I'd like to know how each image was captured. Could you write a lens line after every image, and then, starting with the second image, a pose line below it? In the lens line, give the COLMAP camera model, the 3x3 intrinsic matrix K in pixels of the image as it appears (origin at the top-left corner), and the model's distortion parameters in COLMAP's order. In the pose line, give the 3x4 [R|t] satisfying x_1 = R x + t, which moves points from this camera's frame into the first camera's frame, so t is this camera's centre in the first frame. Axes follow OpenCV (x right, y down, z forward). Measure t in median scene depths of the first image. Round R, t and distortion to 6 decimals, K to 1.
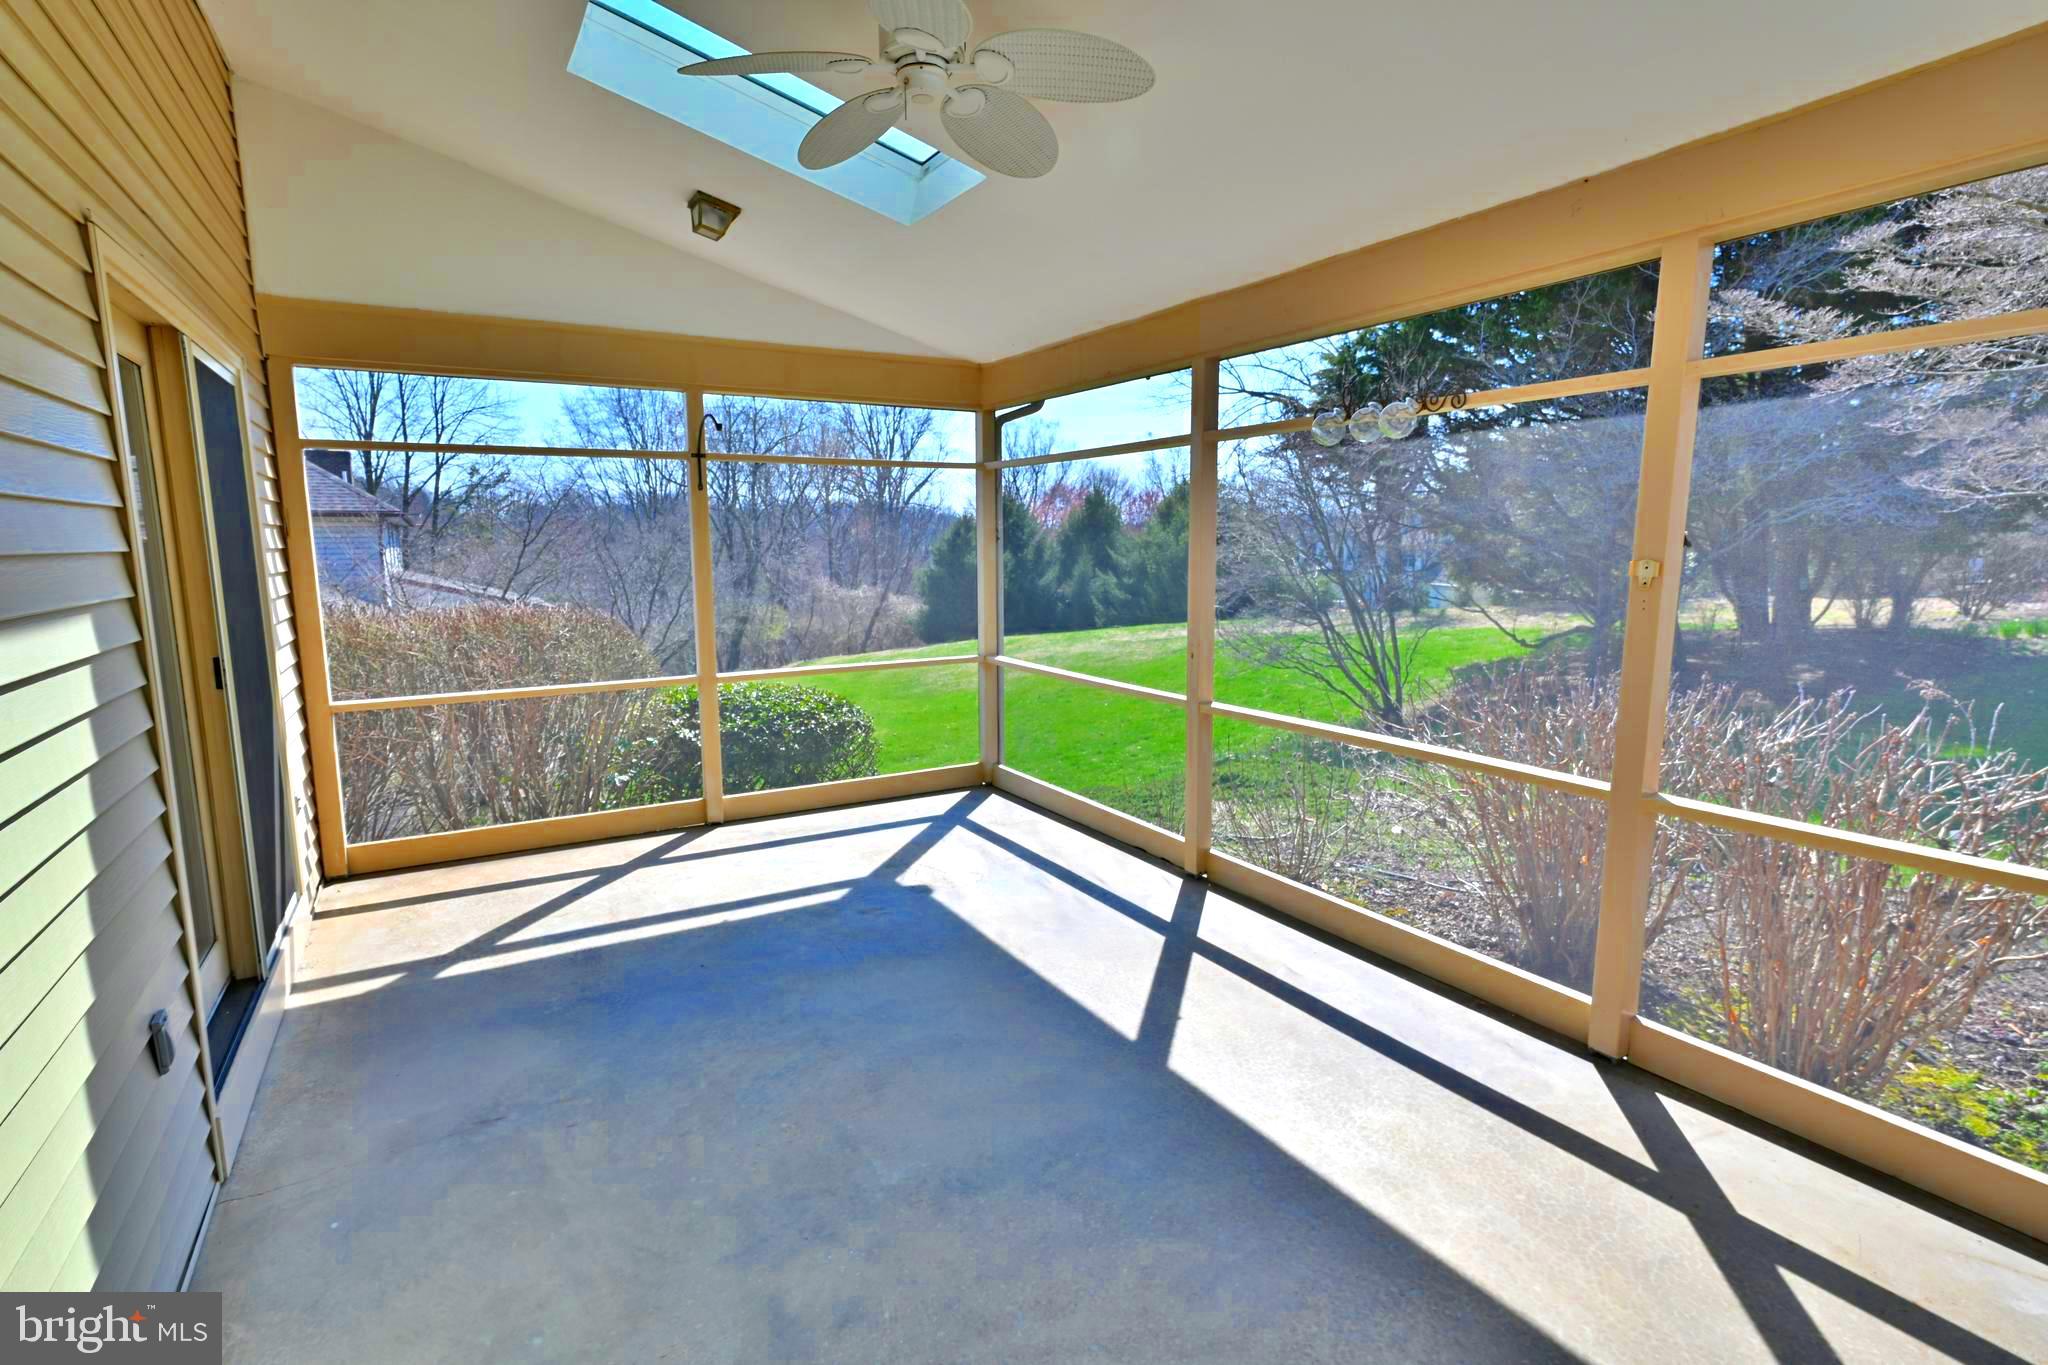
lens RADIAL K [[971.6, 0, 1029.2], [0, 971.6, 687.6], [0, 0, 1]] dist [0.003147, -0.000438]
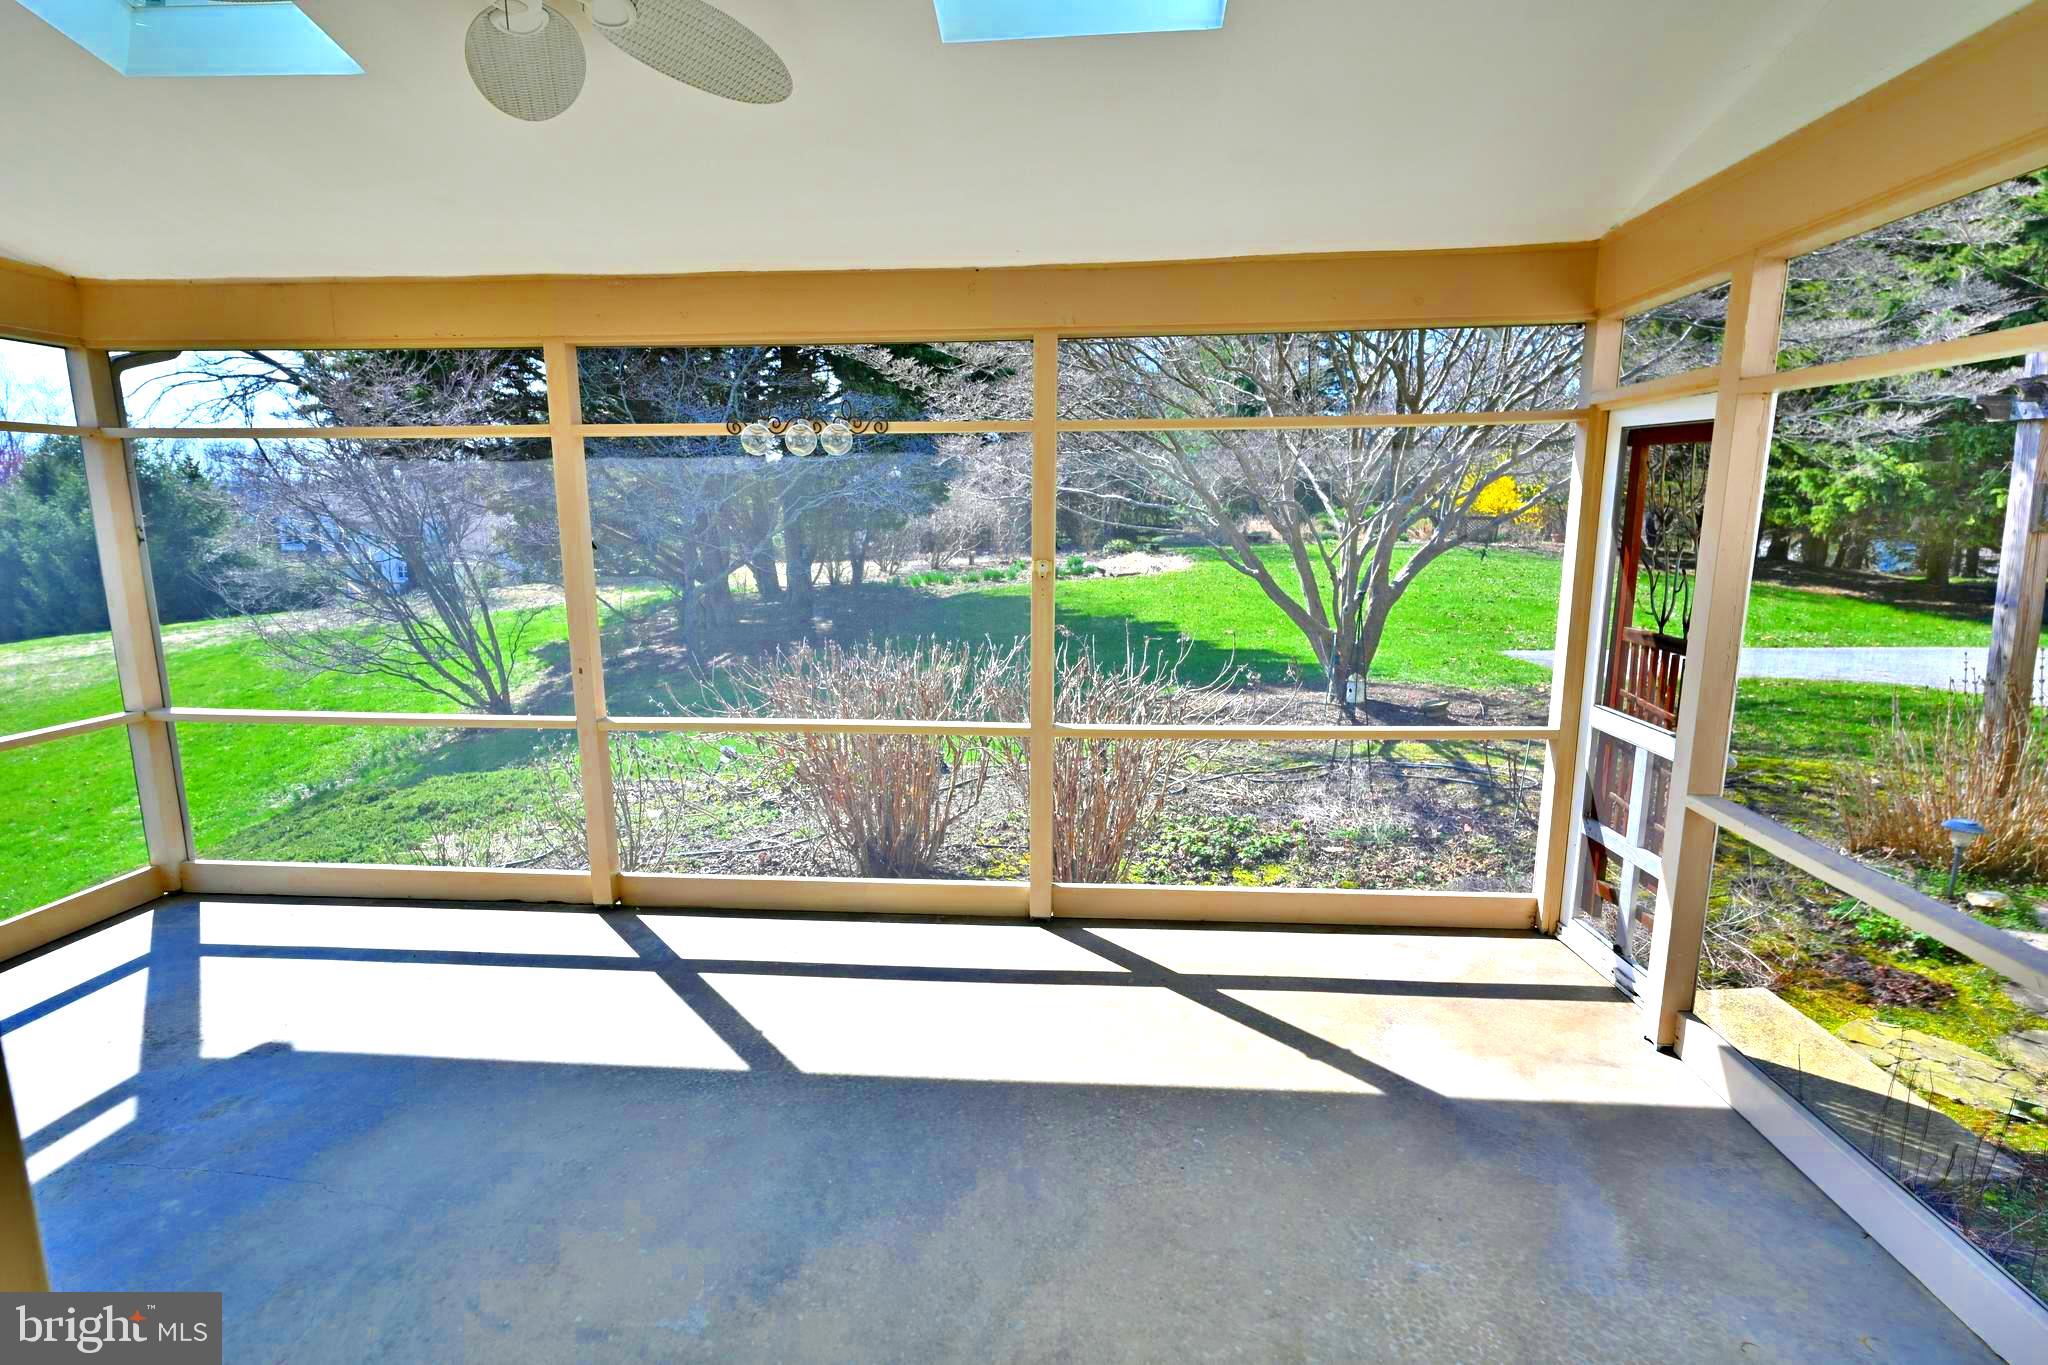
lens RADIAL K [[971.6, 0, 1017.9], [0, 971.6, 673.5], [0, 0, 1]] dist [0.003147, -0.000438]
pose [[0.581290, -0.132093, 0.802903, -0.259295], [0.121928, 0.989735, 0.074557, -0.038036], [-0.804510, 0.054557, 0.591429, 0.105538]]
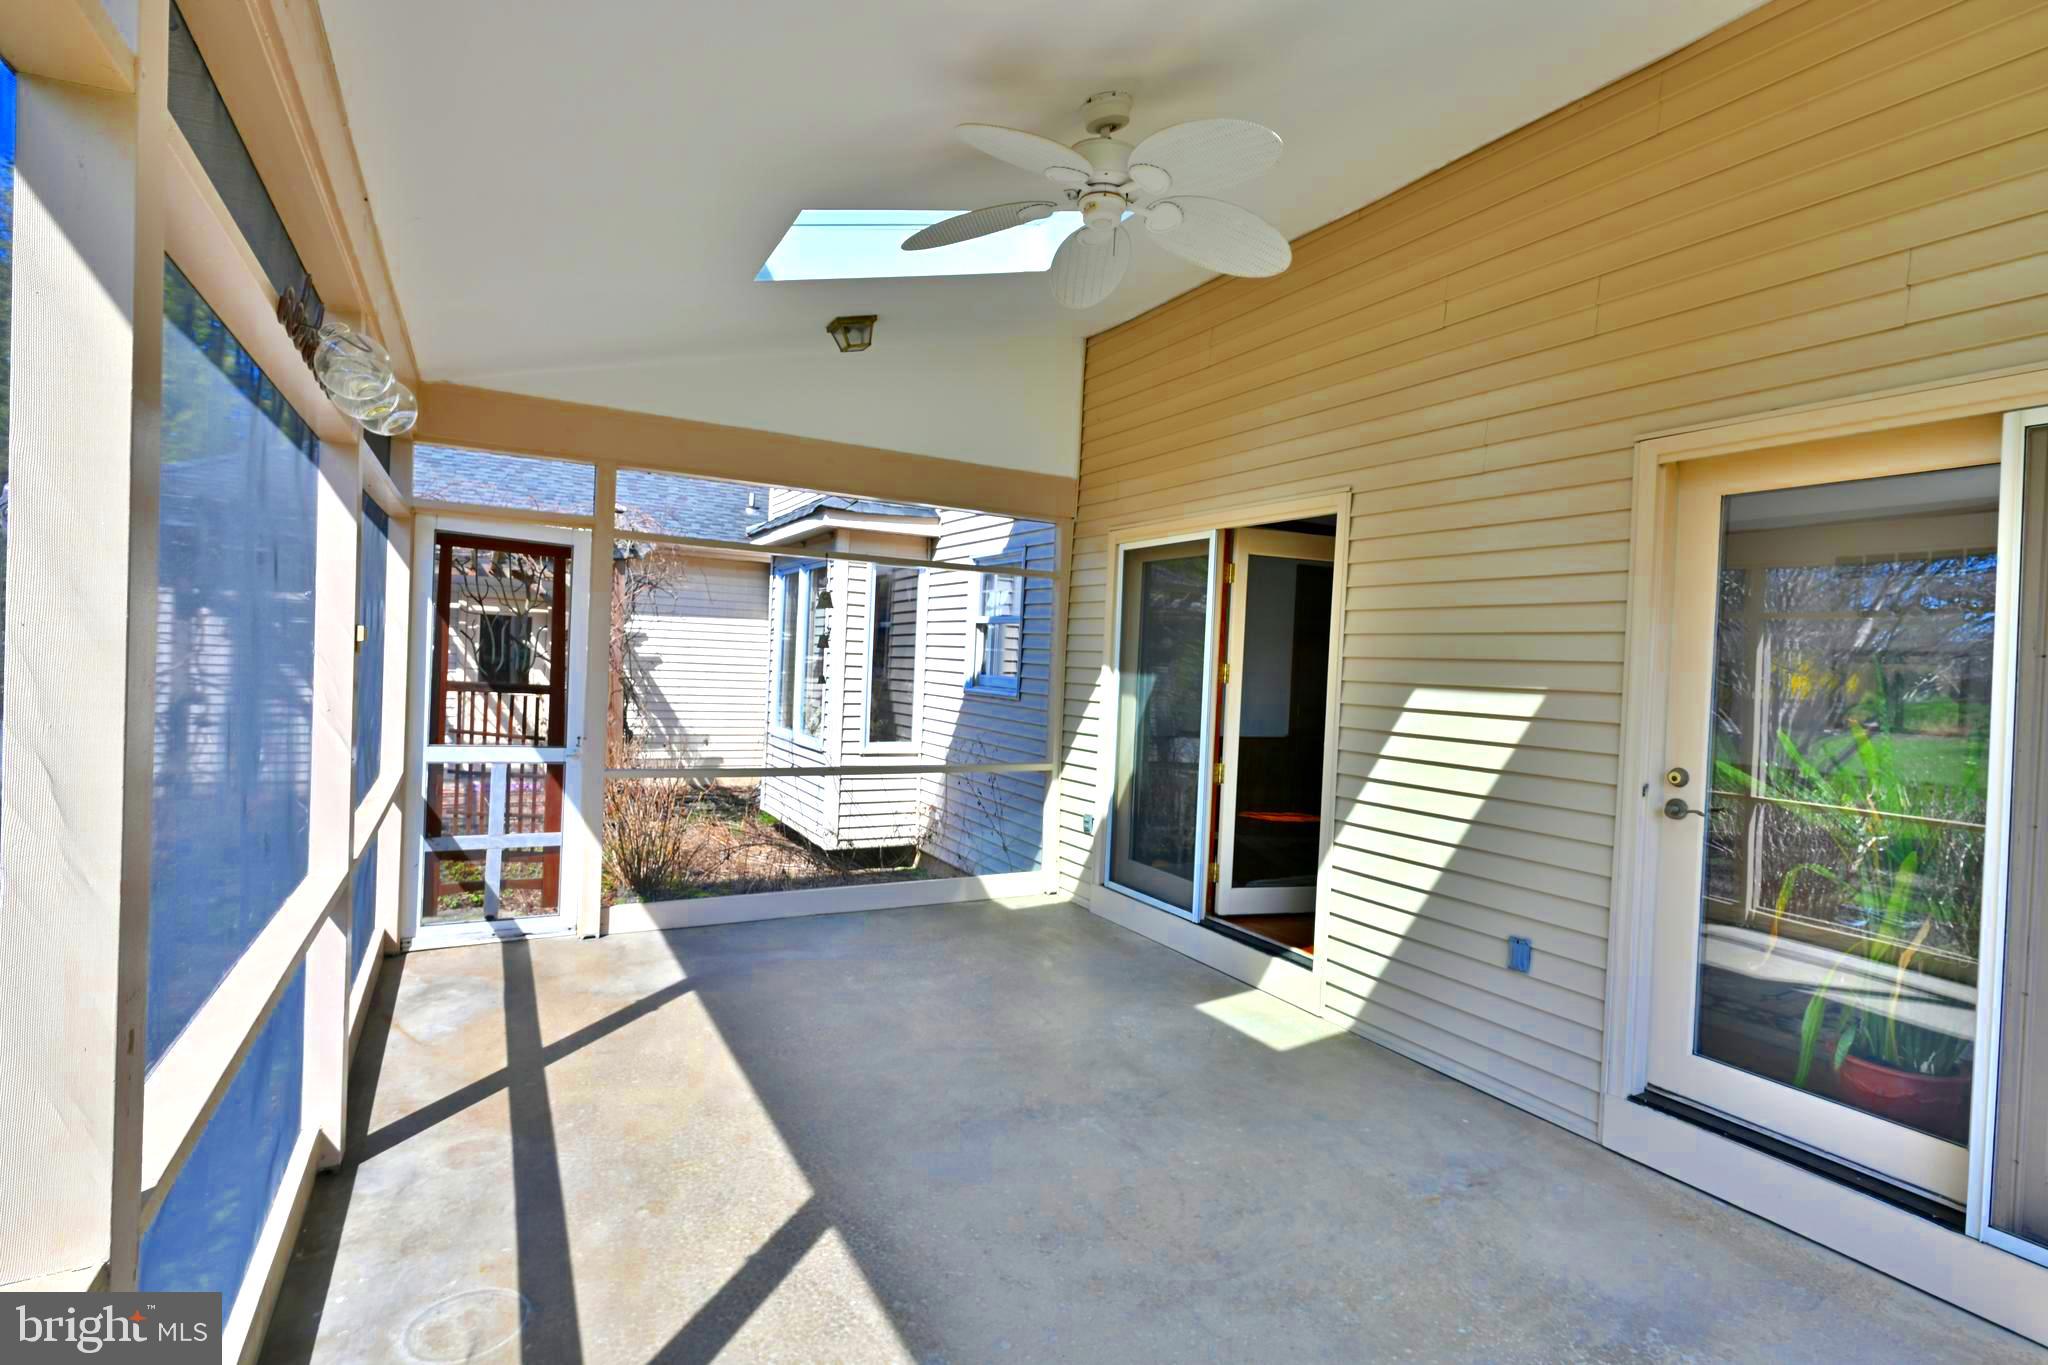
lens RADIAL K [[971.6, 0, 1016.1], [0, 971.6, 684.5], [0, 0, 1]] dist [0.003147, -0.000438]
pose [[-0.997912, -0.038568, 0.051801, -0.040514], [-0.028985, 0.984243, 0.174430, -0.129379], [-0.057712, 0.172564, -0.983306, 0.958777]]
